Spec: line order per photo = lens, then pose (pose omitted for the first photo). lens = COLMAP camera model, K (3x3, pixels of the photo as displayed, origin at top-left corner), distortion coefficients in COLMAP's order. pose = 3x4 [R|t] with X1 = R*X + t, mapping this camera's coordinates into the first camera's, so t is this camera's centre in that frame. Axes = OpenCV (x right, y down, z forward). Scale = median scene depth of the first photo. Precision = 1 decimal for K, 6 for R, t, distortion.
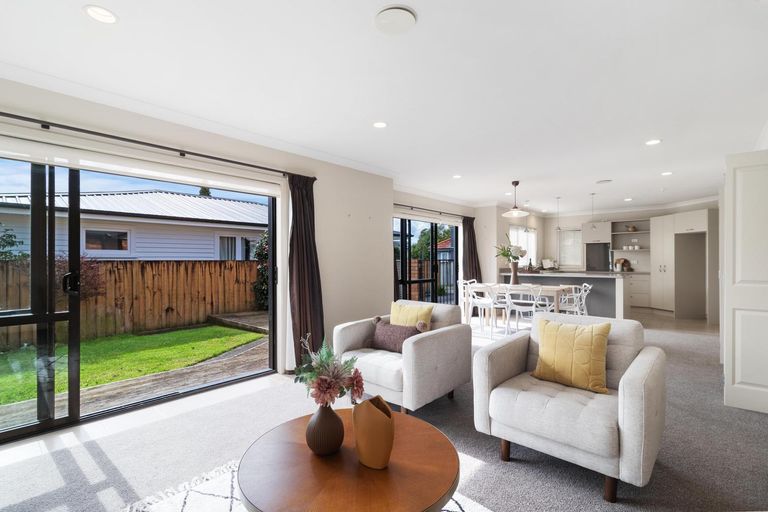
lens RADIAL K [[360.5, 0, 384.9], [0, 360.5, 258.0], [0, 0, 1]] dist [-0.002235, -0.000099]
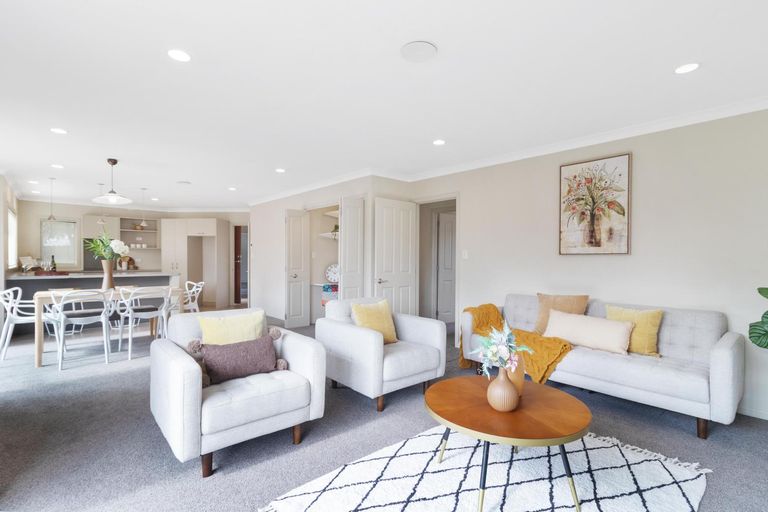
lens RADIAL K [[360.5, 0, 384.3], [0, 360.5, 259.6], [0, 0, 1]] dist [-0.002235, -0.000099]
pose [[0.118254, 0.001748, 0.992982, -0.306230], [-0.011792, 0.999930, -0.000356, 0.002277], [-0.992913, -0.011667, 0.118267, 0.261433]]
